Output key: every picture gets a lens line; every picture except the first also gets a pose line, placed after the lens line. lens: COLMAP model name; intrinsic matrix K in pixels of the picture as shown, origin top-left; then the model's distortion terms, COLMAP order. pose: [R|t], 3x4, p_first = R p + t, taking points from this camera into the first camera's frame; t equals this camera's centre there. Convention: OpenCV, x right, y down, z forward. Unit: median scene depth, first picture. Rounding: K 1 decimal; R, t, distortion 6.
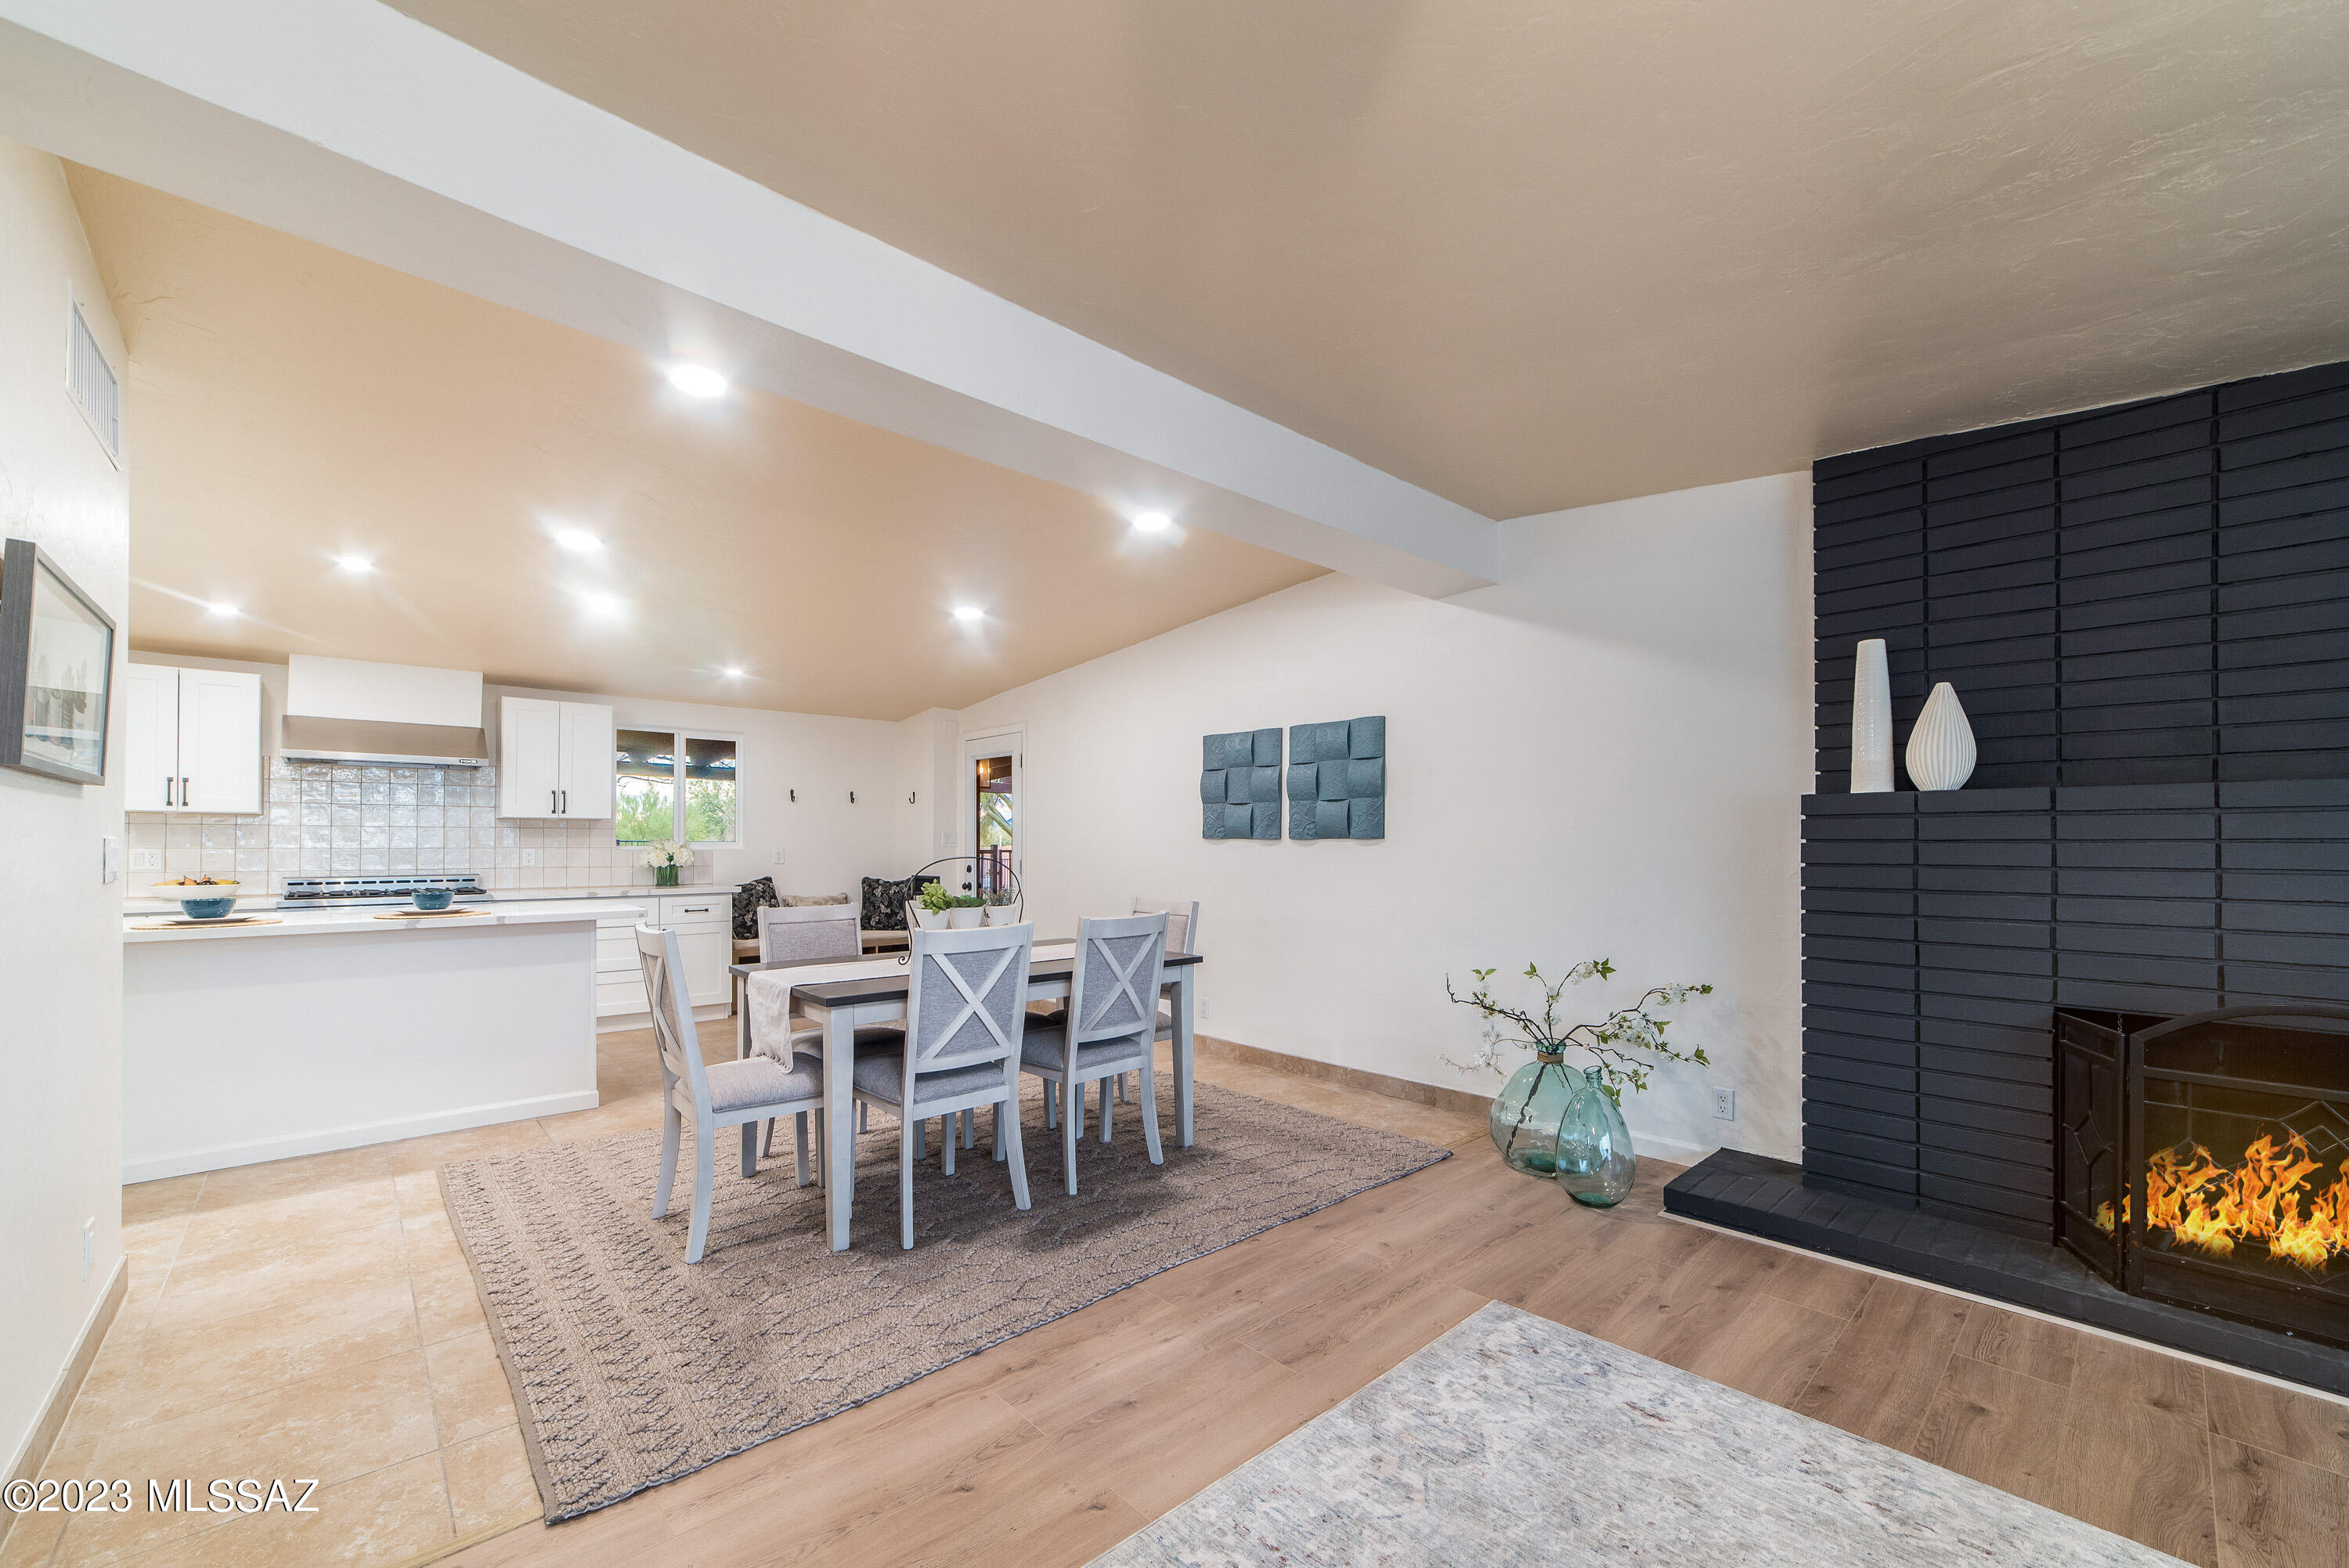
lens RADIAL K [[926.4, 0, 1173.5], [0, 926.4, 836.5], [0, 0, 1]] dist [-0.016586, -0.000015]
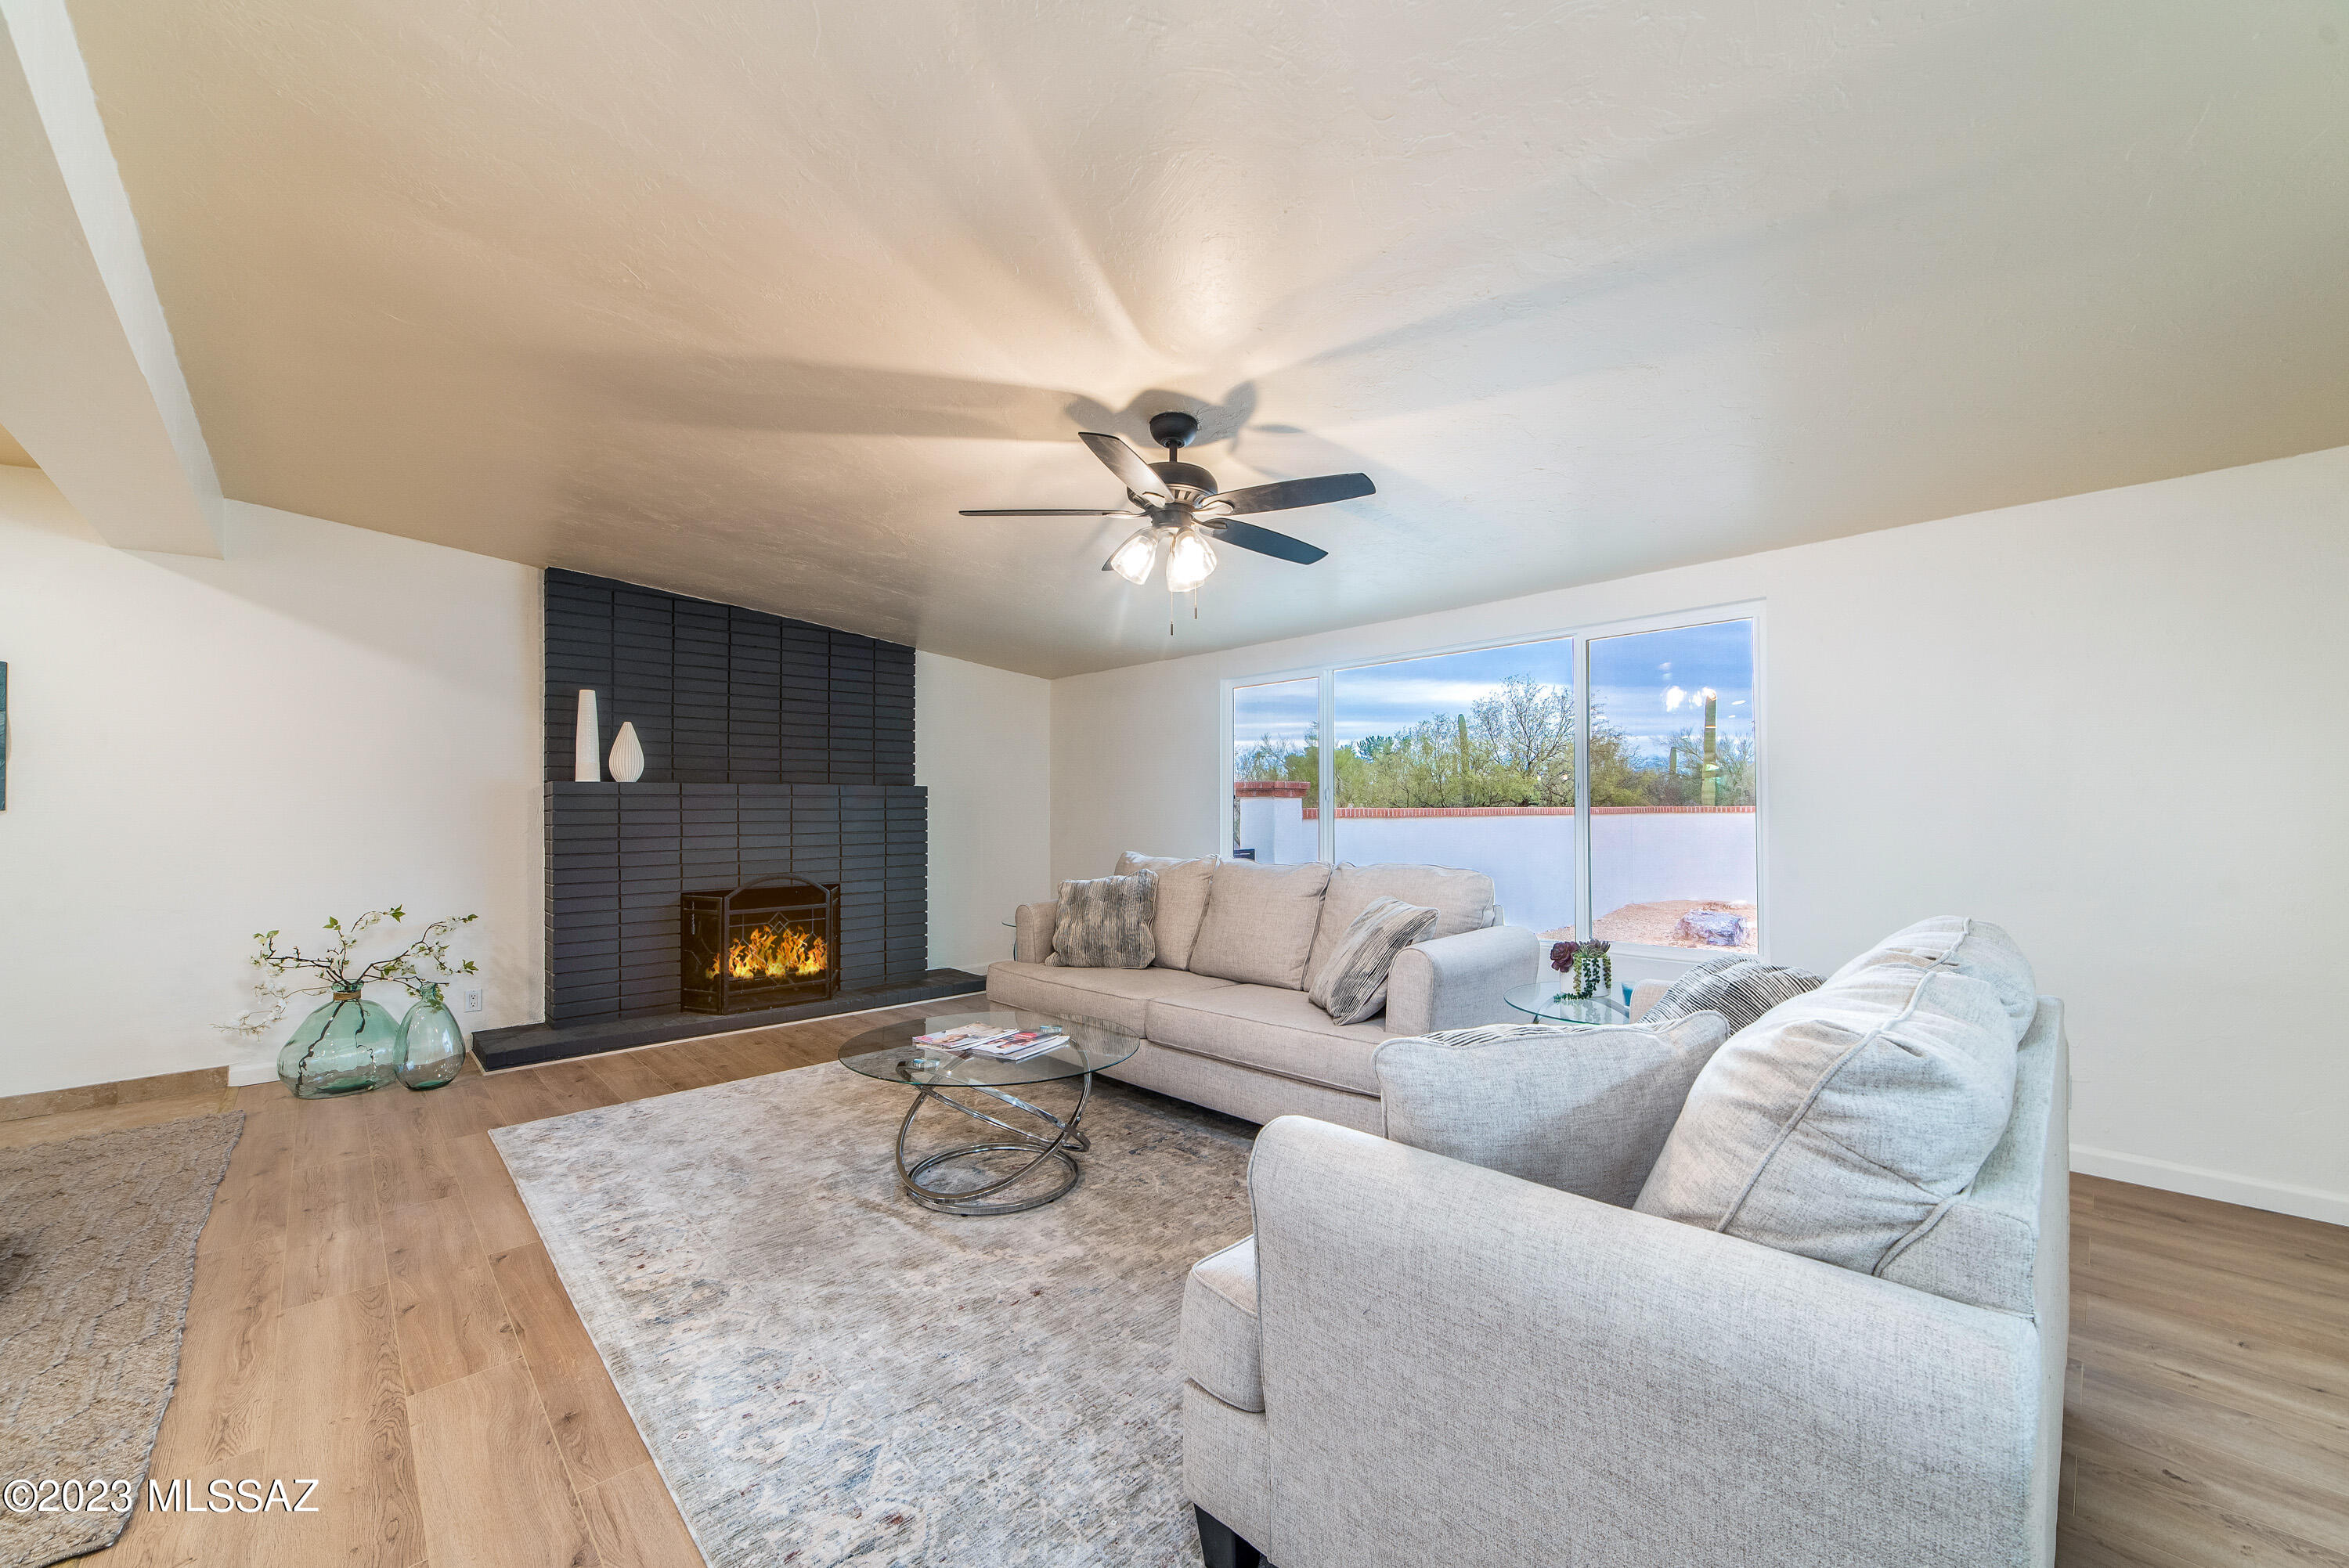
lens RADIAL K [[911.1, 0, 1167.2], [0, 911.1, 798.6], [0, 0, 1]] dist [-0.028584, 0.011012]
pose [[-0.005888, 0.005628, 0.999967, -0.783732], [-0.001738, 0.999983, -0.005639, -0.008418], [-0.999981, -0.001771, -0.005878, -0.041924]]
